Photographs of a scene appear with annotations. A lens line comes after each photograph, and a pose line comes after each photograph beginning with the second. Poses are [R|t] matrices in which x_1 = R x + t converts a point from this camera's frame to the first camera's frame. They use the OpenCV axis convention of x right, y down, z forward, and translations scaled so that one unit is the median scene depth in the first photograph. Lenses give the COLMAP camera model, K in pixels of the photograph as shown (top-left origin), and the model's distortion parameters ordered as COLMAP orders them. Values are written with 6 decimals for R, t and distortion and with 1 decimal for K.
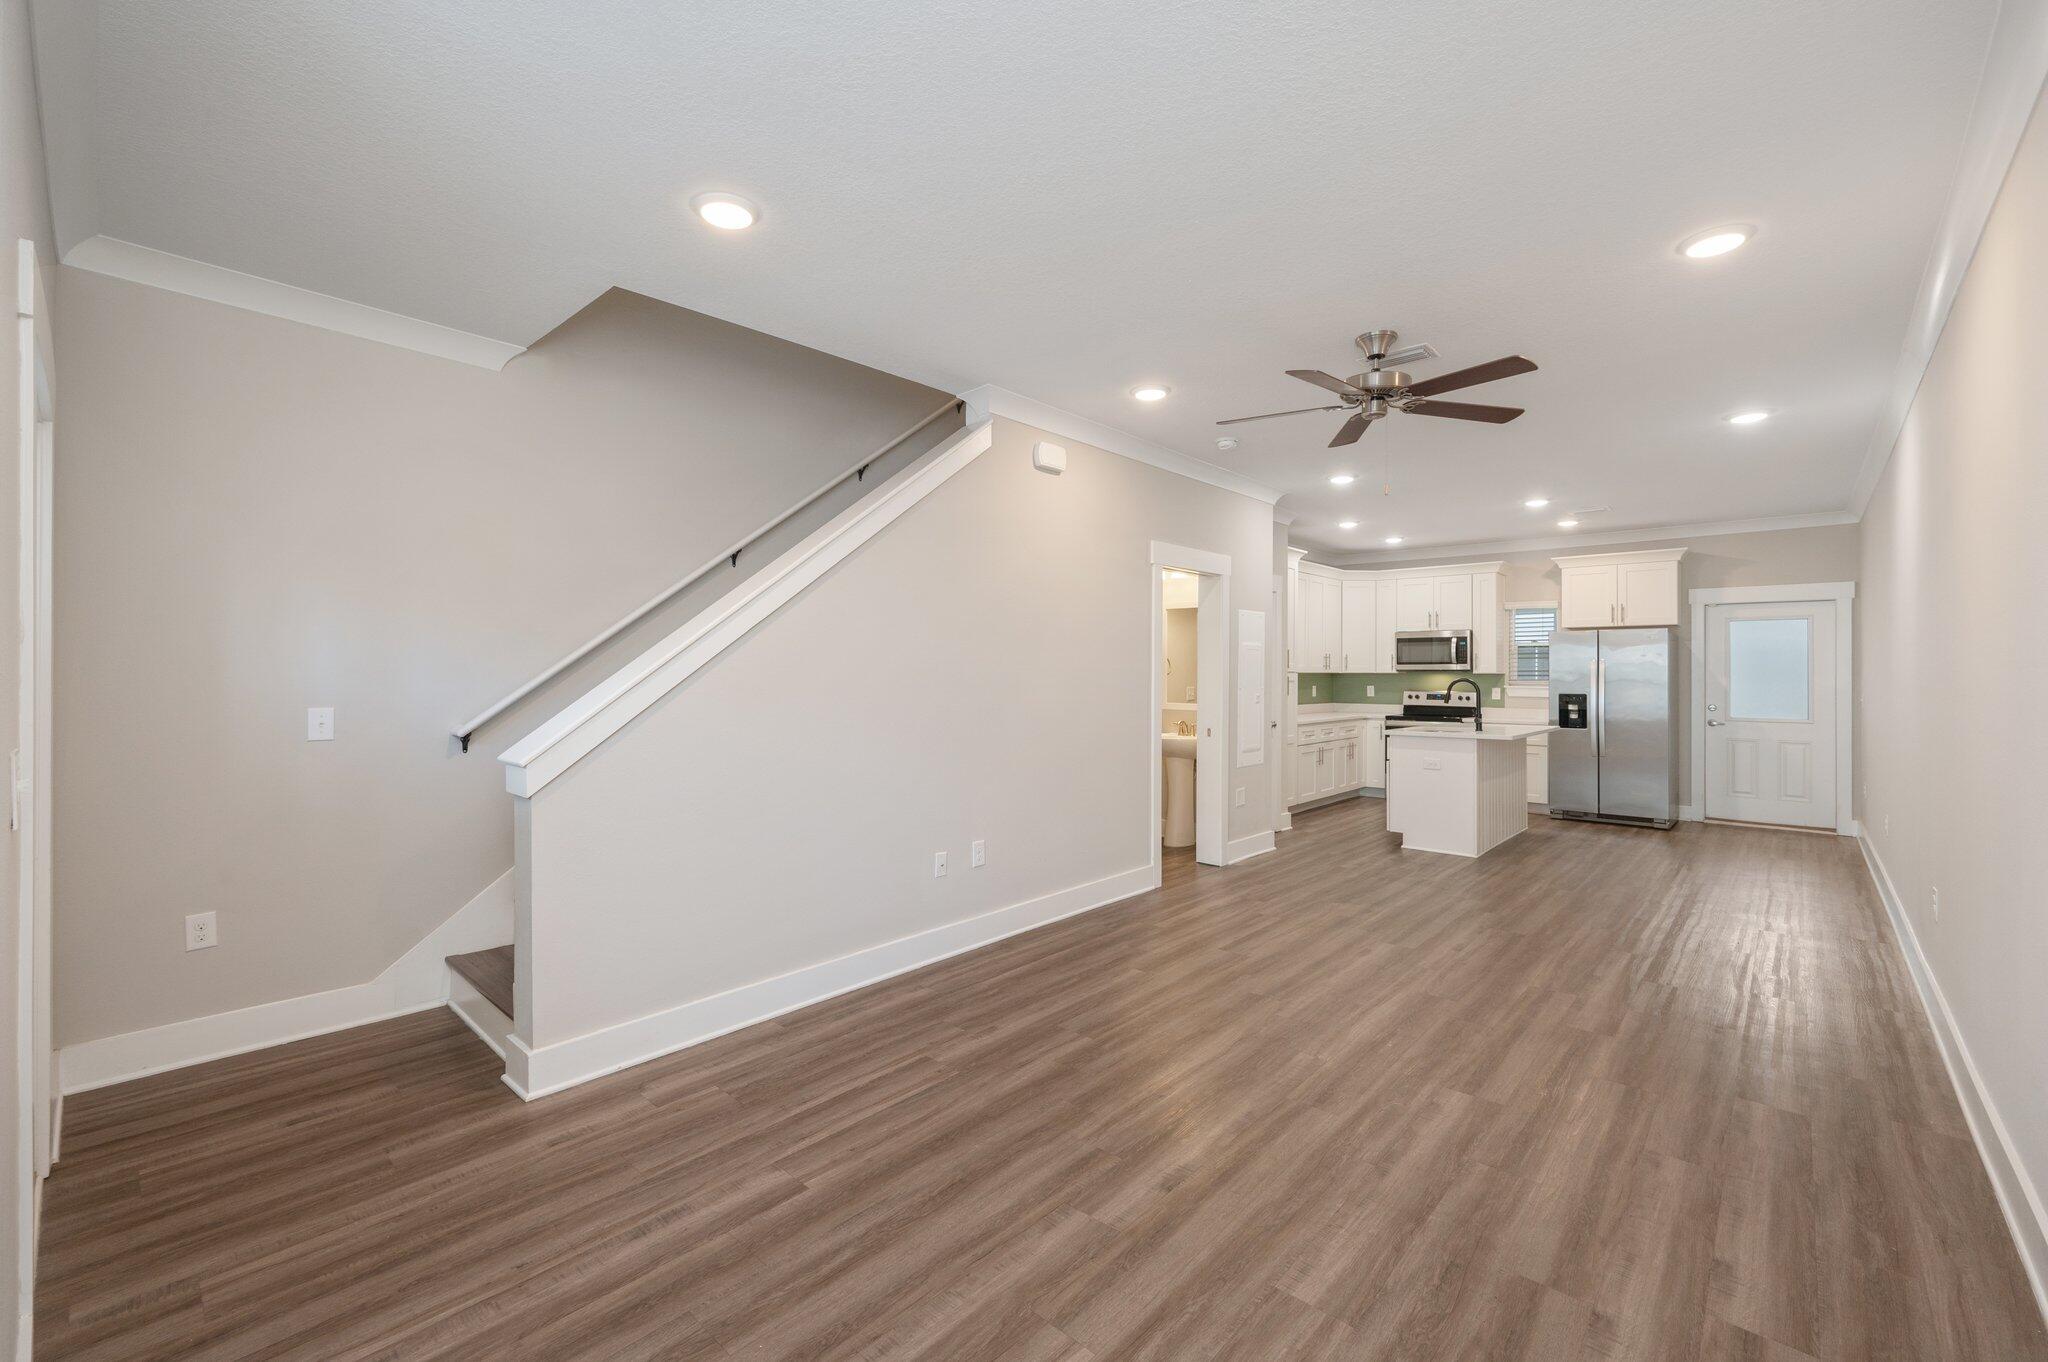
lens RADIAL K [[843.7, 0, 1030.1], [0, 843.7, 672.4], [0, 0, 1]] dist [0.000166, -0.000144]
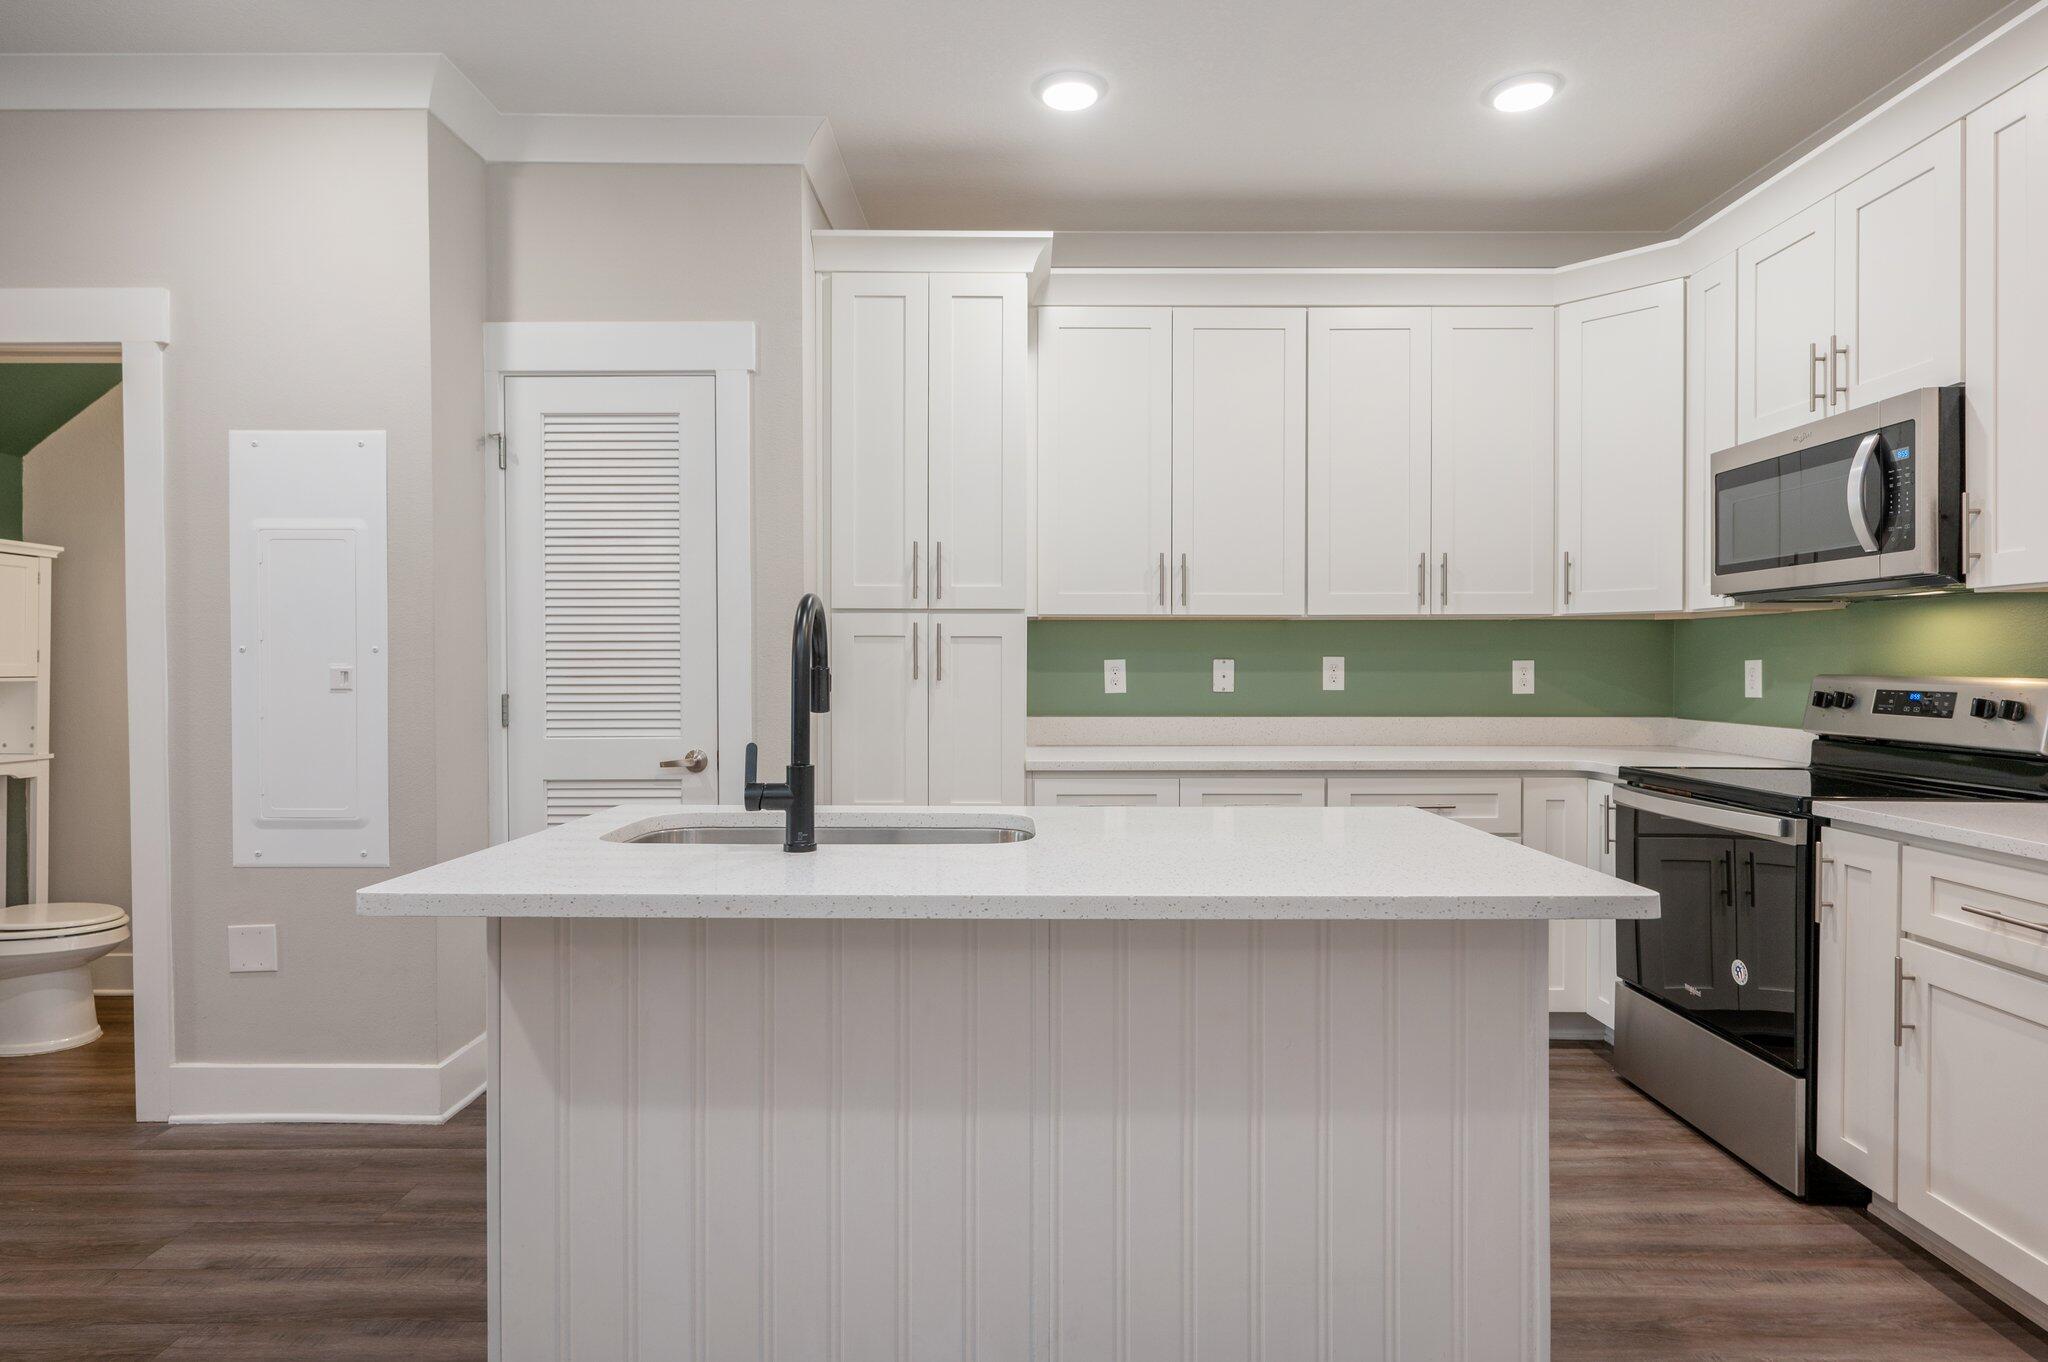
lens RADIAL K [[1078.7, 0, 1031.7], [0, 1078.7, 677.0], [0, 0, 1]] dist [-0.002437, -0.000449]
pose [[0.673570, 0.006323, -0.739096, 0.702878], [0.003907, 0.999919, 0.012115, 0.022666], [0.739113, -0.011048, 0.673491, 0.805273]]
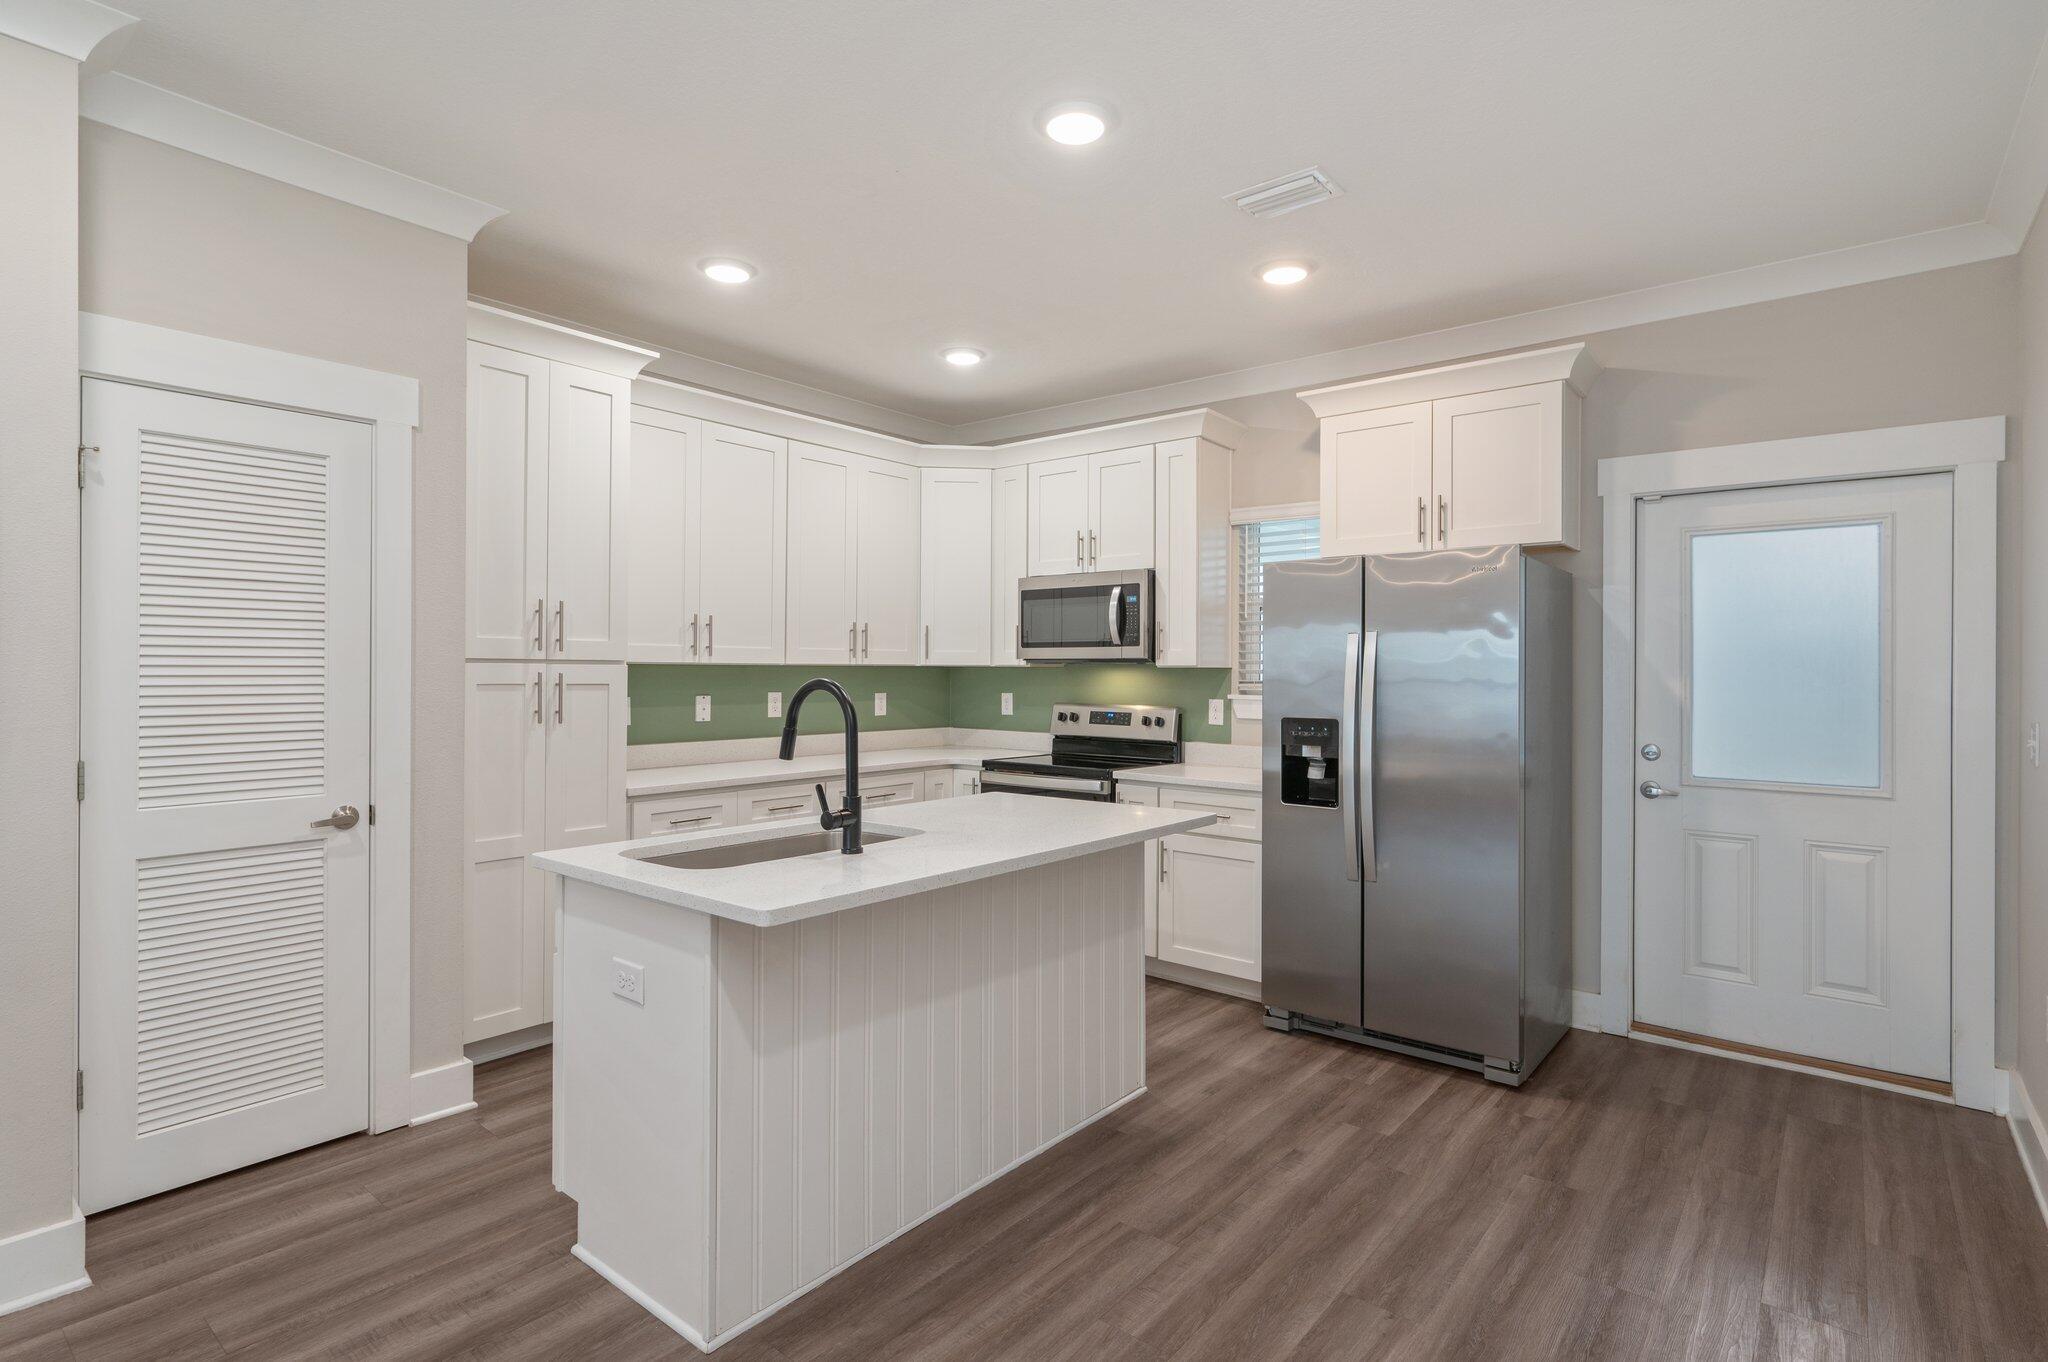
lens RADIAL K [[1006.9, 0, 1030.4], [0, 1006.9, 674.1], [0, 0, 1]] dist [0.001351, 0.000818]
pose [[0.998494, 0.001484, 0.054838, 0.534026], [-0.001811, 0.999981, 0.005904, 0.002383], [-0.054829, -0.005995, 0.998478, 0.588497]]
